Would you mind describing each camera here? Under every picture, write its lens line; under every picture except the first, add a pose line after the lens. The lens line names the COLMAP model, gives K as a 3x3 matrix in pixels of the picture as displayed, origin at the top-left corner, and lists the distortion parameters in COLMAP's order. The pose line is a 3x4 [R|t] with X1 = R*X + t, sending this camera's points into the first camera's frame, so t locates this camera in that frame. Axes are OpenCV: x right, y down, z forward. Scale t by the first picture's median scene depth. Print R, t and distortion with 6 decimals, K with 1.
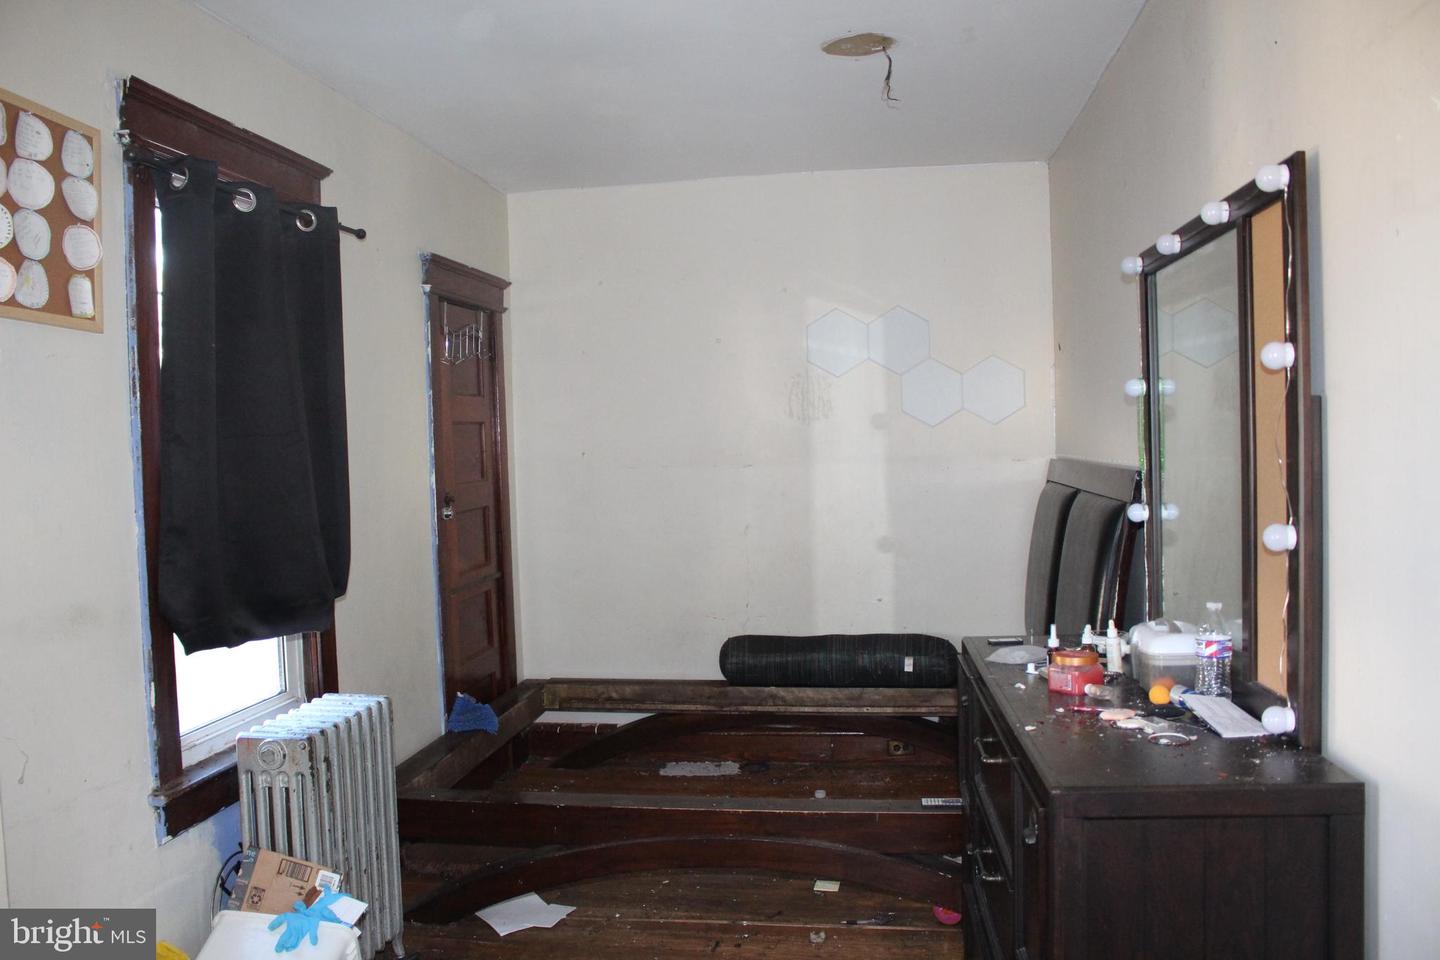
lens RADIAL K [[1180.4, 0, 691.9], [0, 1180.4, 482.2], [0, 0, 1]] dist [-0.157812, 0.126688]
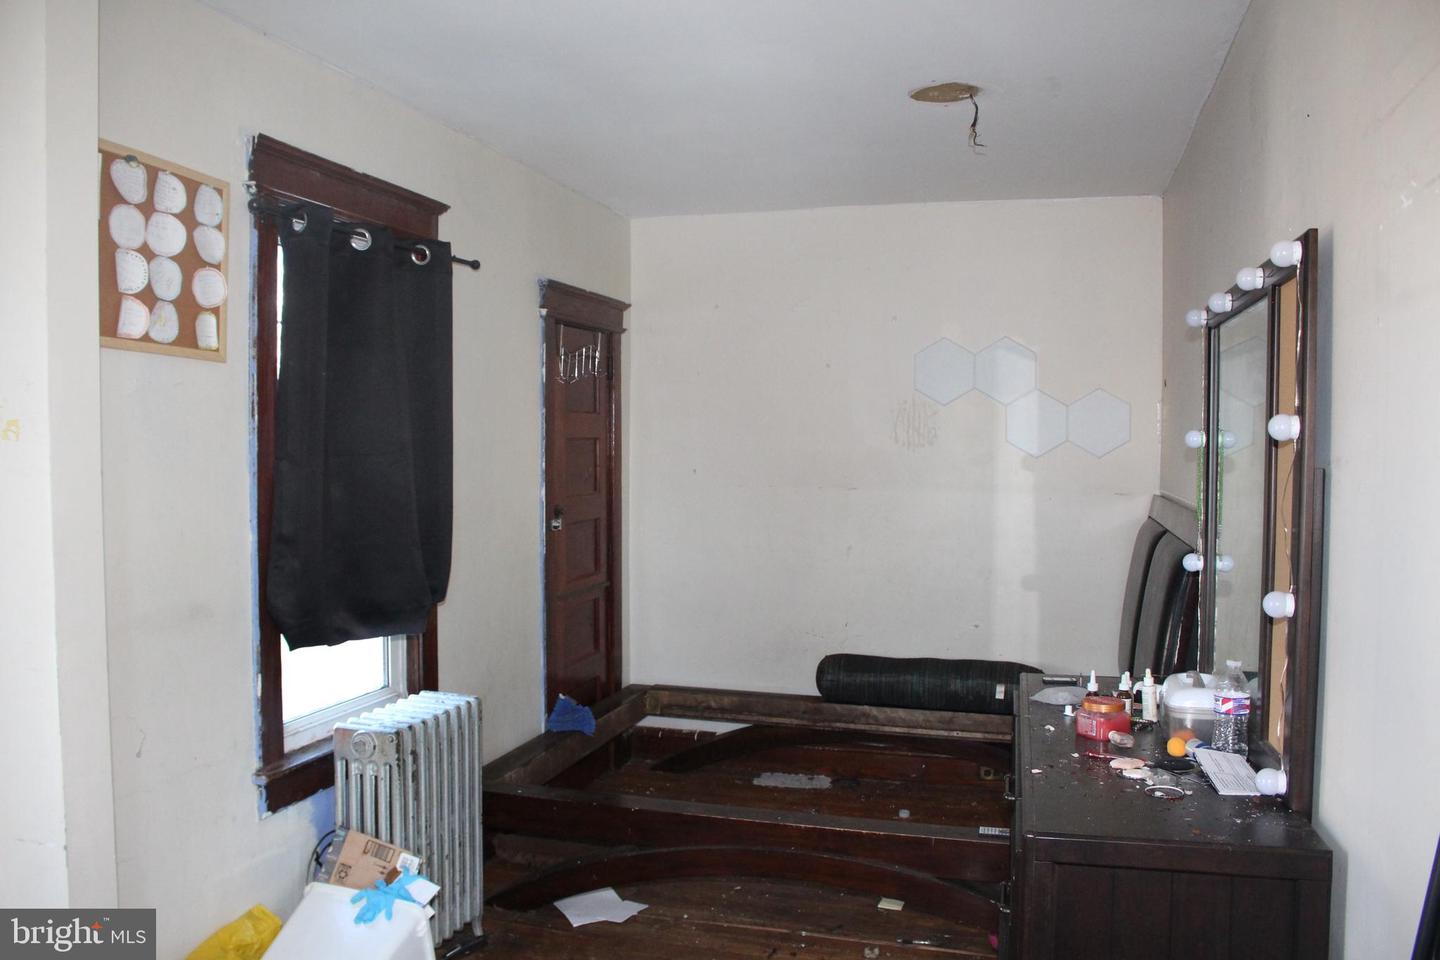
lens RADIAL K [[1180.4, 0, 691.9], [0, 1180.4, 482.2], [0, 0, 1]] dist [-0.157812, 0.126688]
pose [[0.990200, 0.039017, -0.134093, 0.079588], [-0.039172, 0.999231, 0.001485, -0.026858], [0.134048, 0.003782, 0.990968, -0.054879]]
